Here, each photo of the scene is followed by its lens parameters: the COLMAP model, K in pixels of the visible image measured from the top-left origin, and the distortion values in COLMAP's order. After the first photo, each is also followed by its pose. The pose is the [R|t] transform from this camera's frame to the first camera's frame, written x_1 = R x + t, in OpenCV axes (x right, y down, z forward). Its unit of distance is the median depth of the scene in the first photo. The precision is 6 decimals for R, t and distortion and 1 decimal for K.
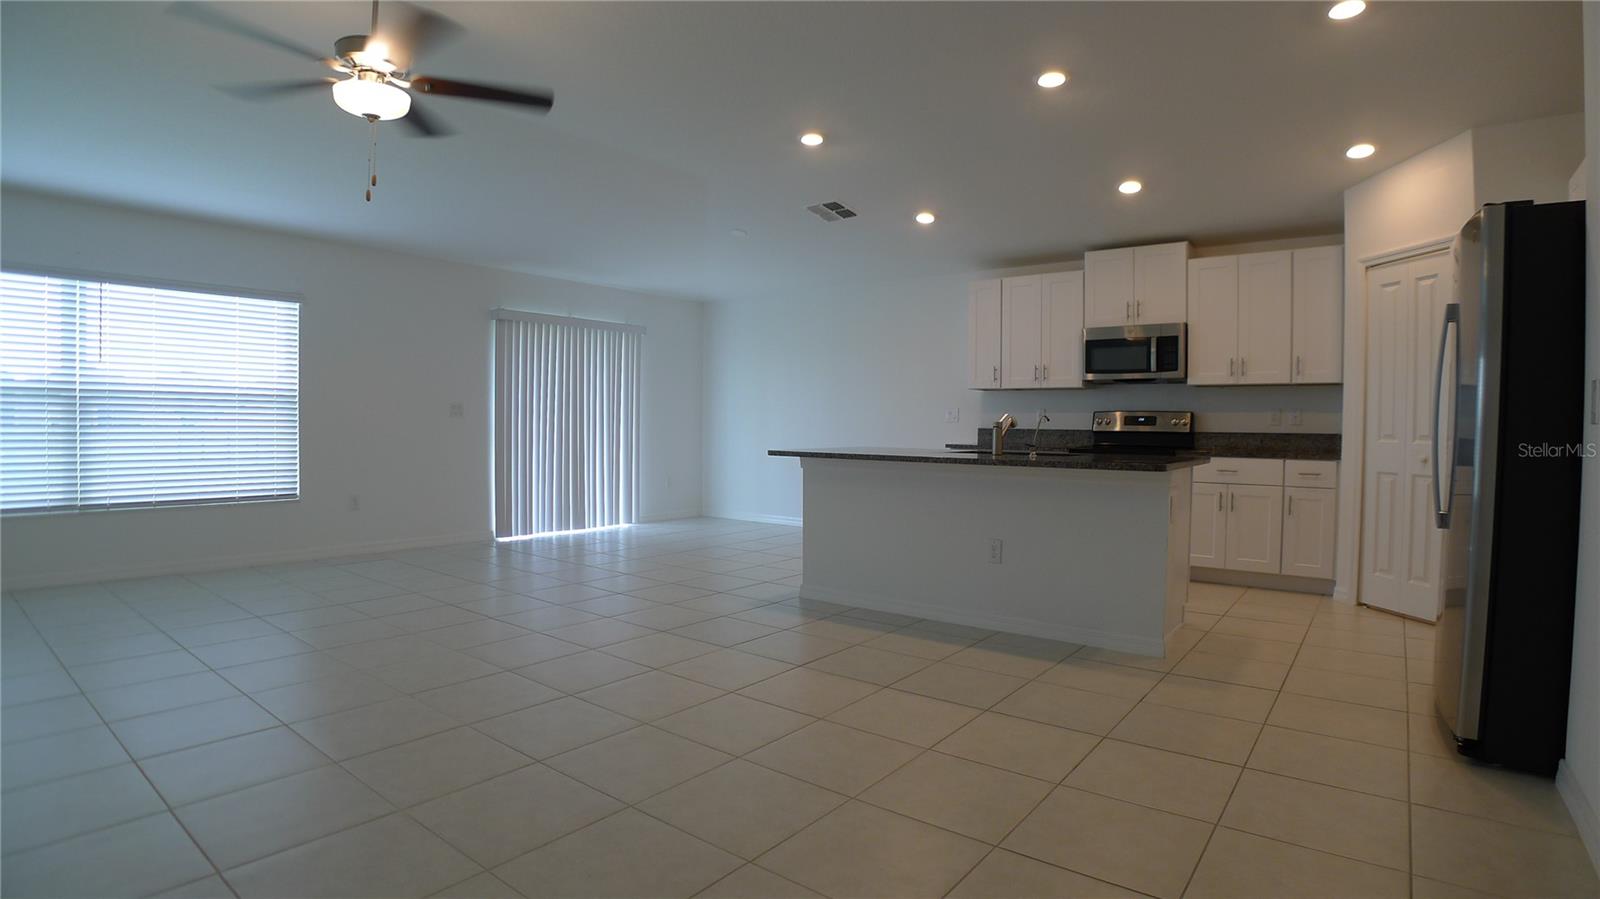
lens RADIAL K [[804.9, 0, 812.4], [0, 804.9, 450.7], [0, 0, 1]] dist [-0.101484, 0.029706]
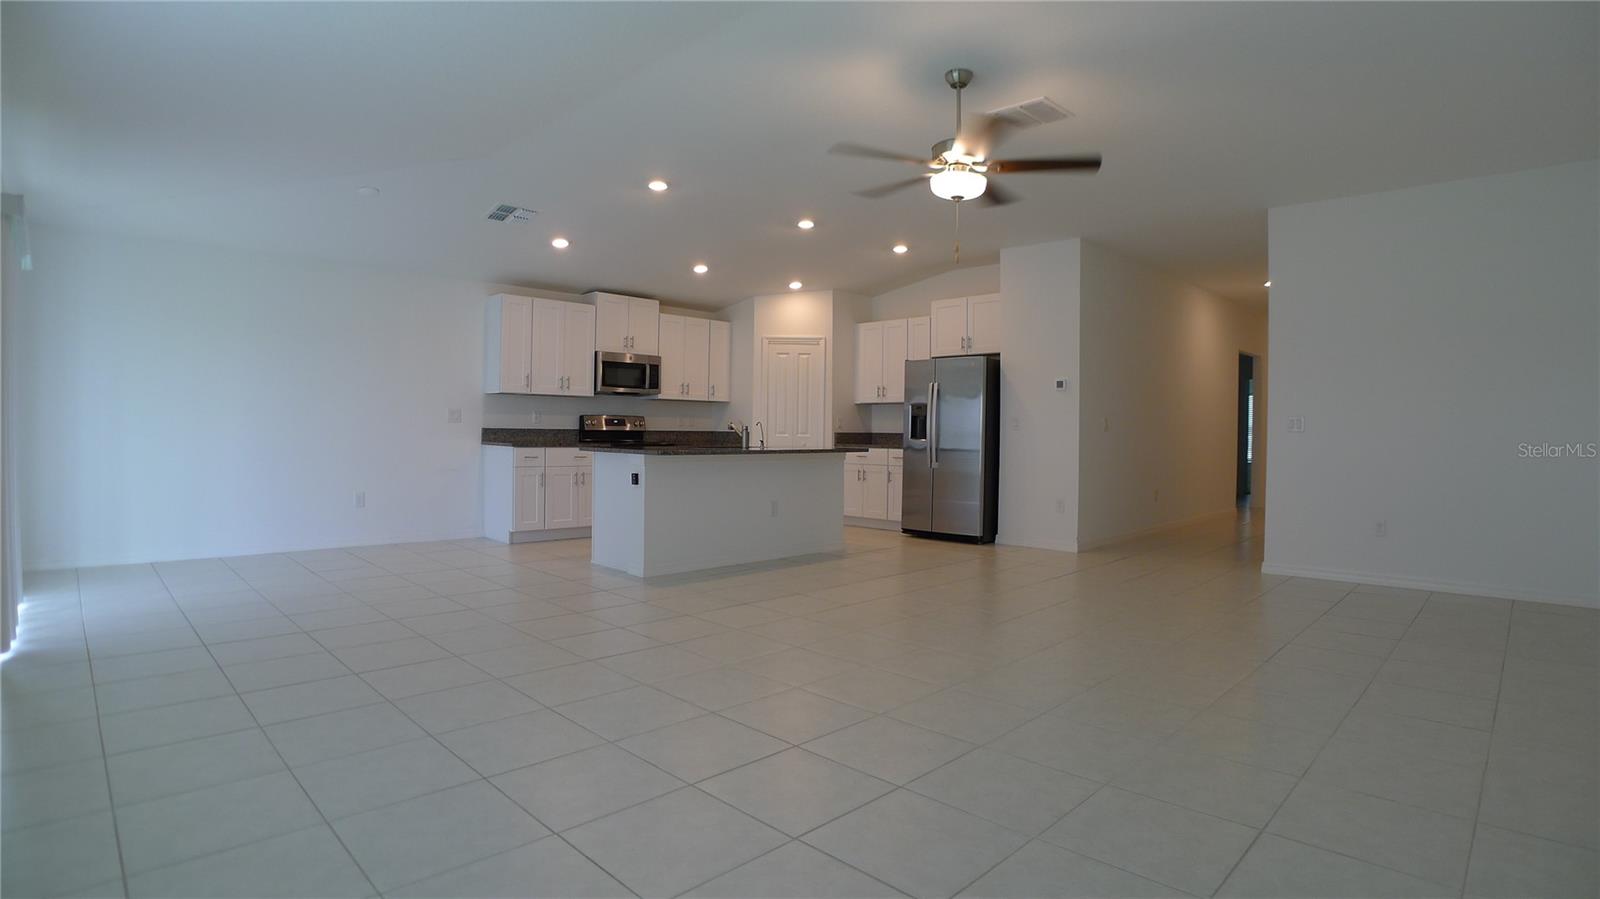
lens RADIAL K [[804.9, 0, 812.4], [0, 804.9, 450.7], [0, 0, 1]] dist [-0.101484, 0.029706]
pose [[0.122883, -0.031962, 0.991906, -0.956290], [0.019969, 0.999359, 0.029728, -0.024568], [-0.992220, 0.016155, 0.123443, 0.520009]]
